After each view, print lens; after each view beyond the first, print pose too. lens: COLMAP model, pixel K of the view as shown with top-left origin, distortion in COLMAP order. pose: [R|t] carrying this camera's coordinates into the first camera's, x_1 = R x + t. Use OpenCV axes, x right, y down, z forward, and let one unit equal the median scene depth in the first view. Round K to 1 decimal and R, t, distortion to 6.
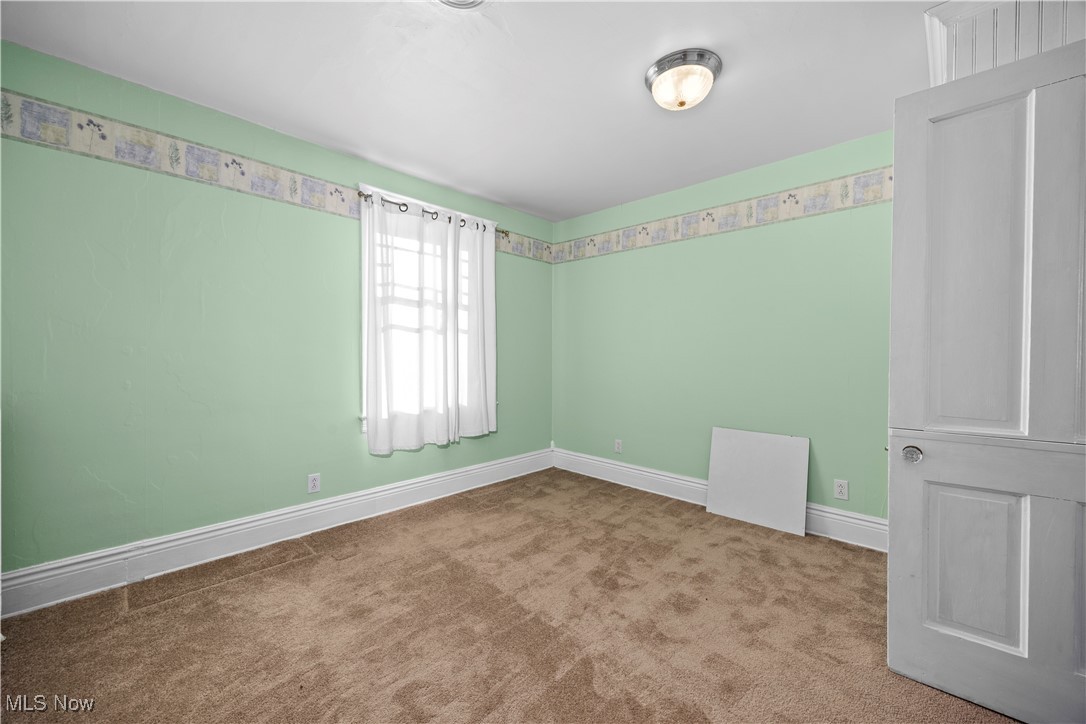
lens RADIAL K [[421.7, 0, 542.9], [0, 421.7, 360.6], [0, 0, 1]] dist [0.000854, 0.000160]
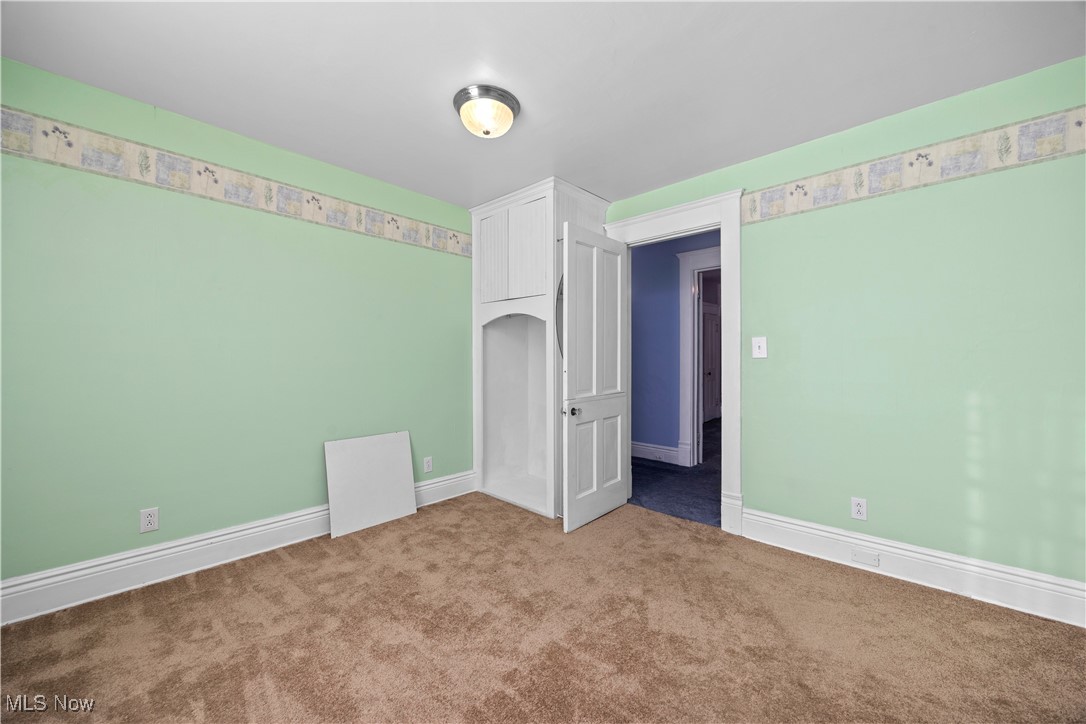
lens RADIAL K [[421.7, 0, 542.7], [0, 421.7, 359.9], [0, 0, 1]] dist [0.000854, 0.000160]
pose [[-0.022437, -0.004664, 0.999737, -0.574648], [0.016431, 0.999852, 0.005033, -0.014600], [-0.999613, 0.016539, -0.022357, 0.657992]]
